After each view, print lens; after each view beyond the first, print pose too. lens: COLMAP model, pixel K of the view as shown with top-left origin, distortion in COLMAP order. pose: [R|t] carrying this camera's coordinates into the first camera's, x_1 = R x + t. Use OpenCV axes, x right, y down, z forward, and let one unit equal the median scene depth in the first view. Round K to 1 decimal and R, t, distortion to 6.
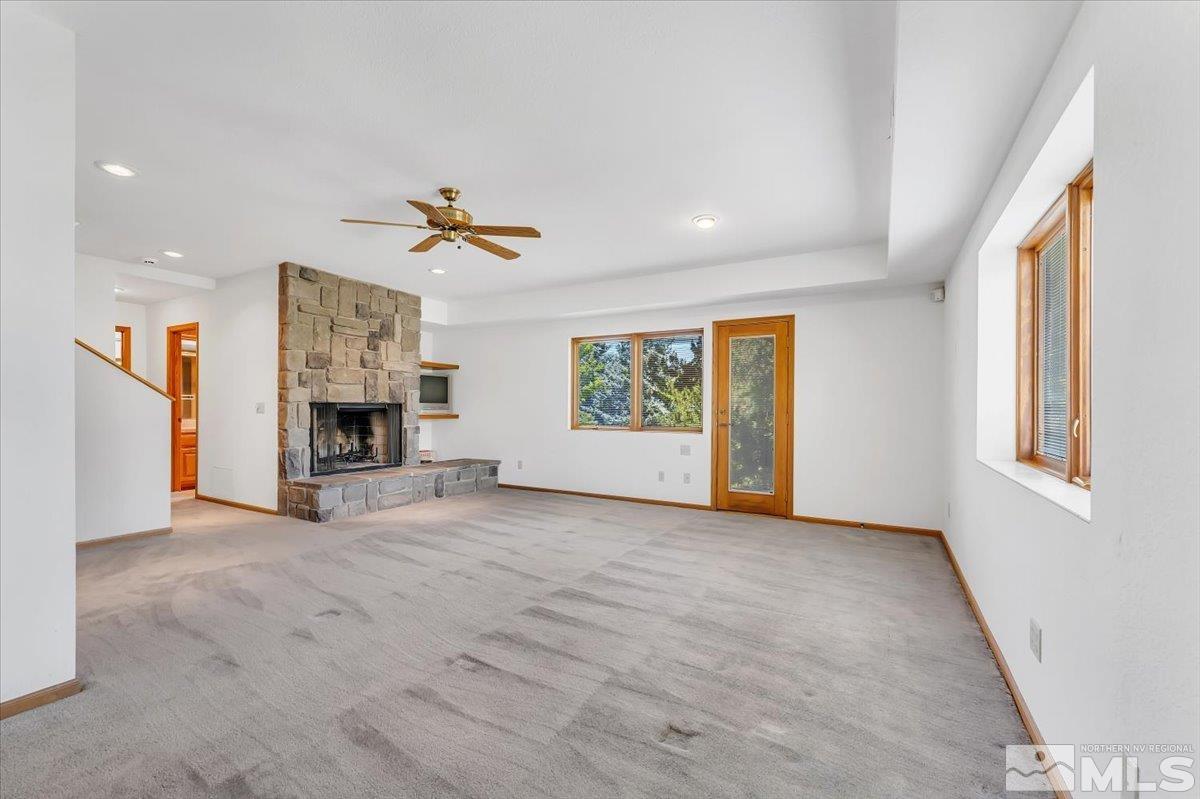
lens RADIAL K [[481.6, 0, 596.2], [0, 481.6, 407.2], [0, 0, 1]] dist [-0.016195, 0.001303]
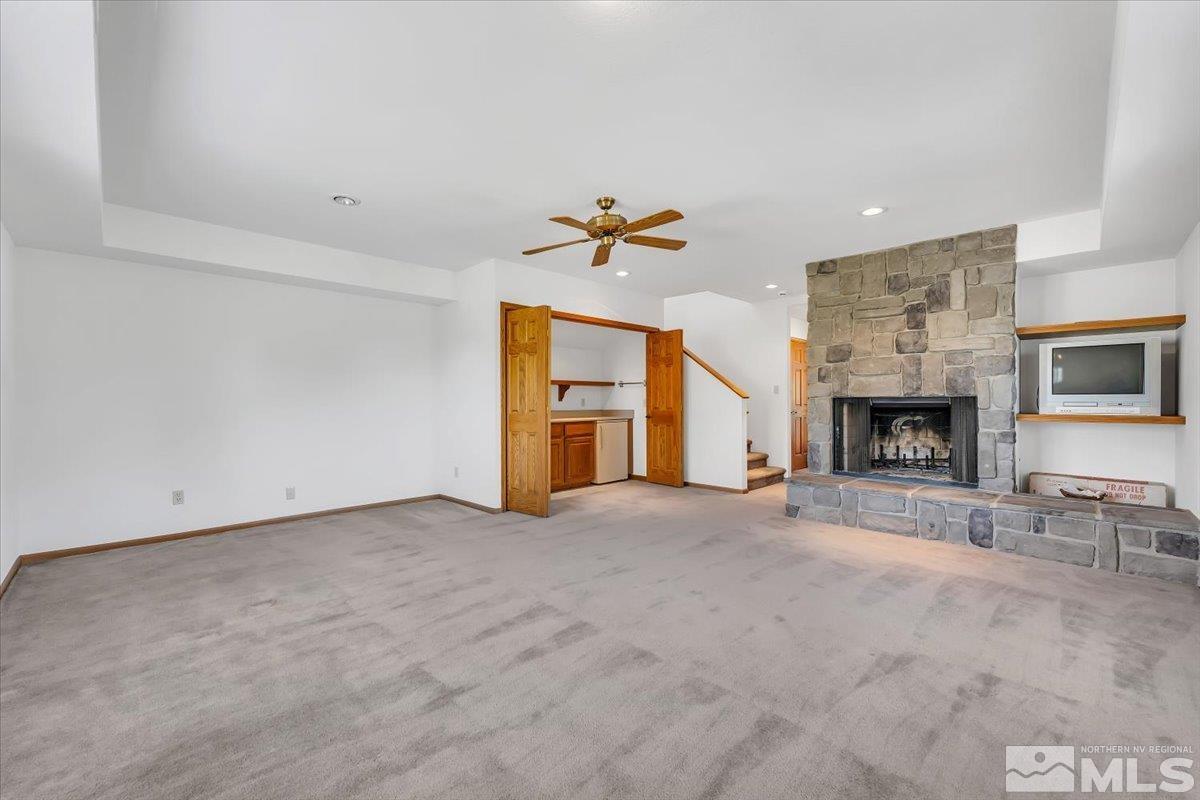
lens RADIAL K [[481.6, 0, 596.7], [0, 481.6, 402.4], [0, 0, 1]] dist [-0.016195, 0.001303]
pose [[-0.263303, -0.003532, -0.964707, 0.419649], [0.002129, 0.999989, -0.004242, 0.002717], [0.964711, -0.003171, -0.263292, 0.716630]]
